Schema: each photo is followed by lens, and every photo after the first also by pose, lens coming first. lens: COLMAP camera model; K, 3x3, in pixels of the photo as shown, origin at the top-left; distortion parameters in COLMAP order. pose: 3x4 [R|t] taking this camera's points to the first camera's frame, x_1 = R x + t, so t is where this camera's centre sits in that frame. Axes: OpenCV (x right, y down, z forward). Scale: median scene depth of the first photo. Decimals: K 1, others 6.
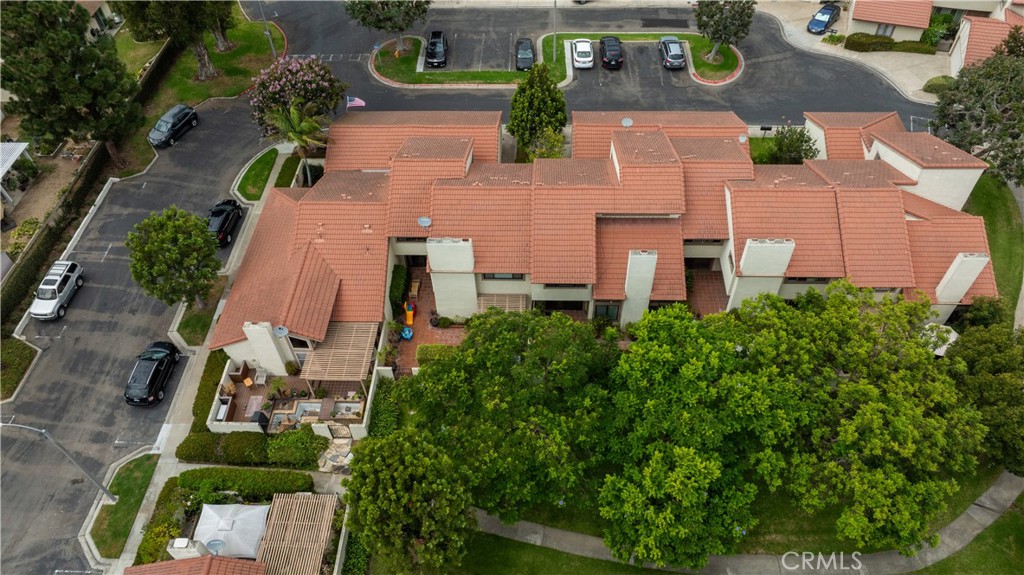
lens RADIAL K [[719.4, 0, 510.7], [0, 719.4, 281.1], [0, 0, 1]] dist [-0.046162, 0.050000]
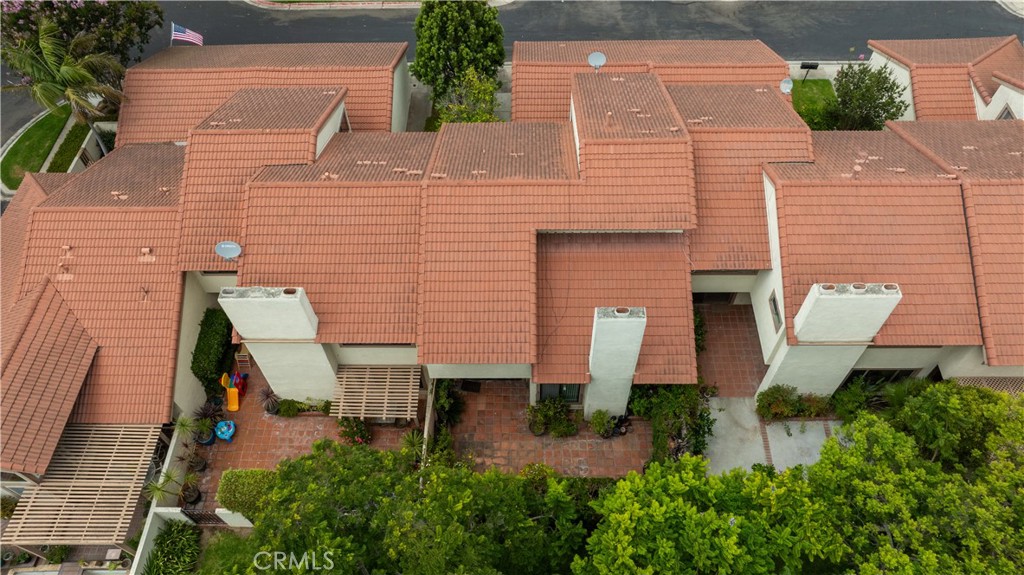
lens RADIAL K [[719.4, 0, 513.2], [0, 719.4, 279.1], [0, 0, 1]] dist [-0.046162, 0.050000]
pose [[0.999604, -0.016068, 0.023084, 0.083829], [0.013916, 0.995797, 0.090523, -0.103312], [-0.024441, -0.090166, 0.995627, 0.425781]]
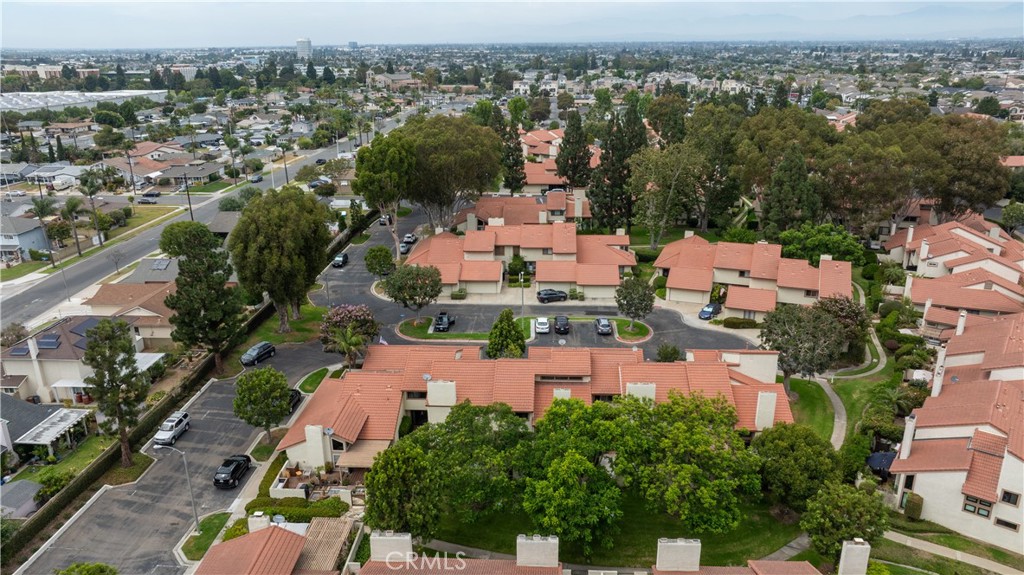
lens RADIAL K [[719.4, 0, 512.7], [0, 719.4, 288.6], [0, 0, 1]] dist [-0.046162, 0.050000]
pose [[0.999671, 0.023850, -0.009418, 0.077261], [-0.025389, 0.869101, -0.493982, 0.505970], [-0.003596, 0.494059, 0.869421, -0.456918]]
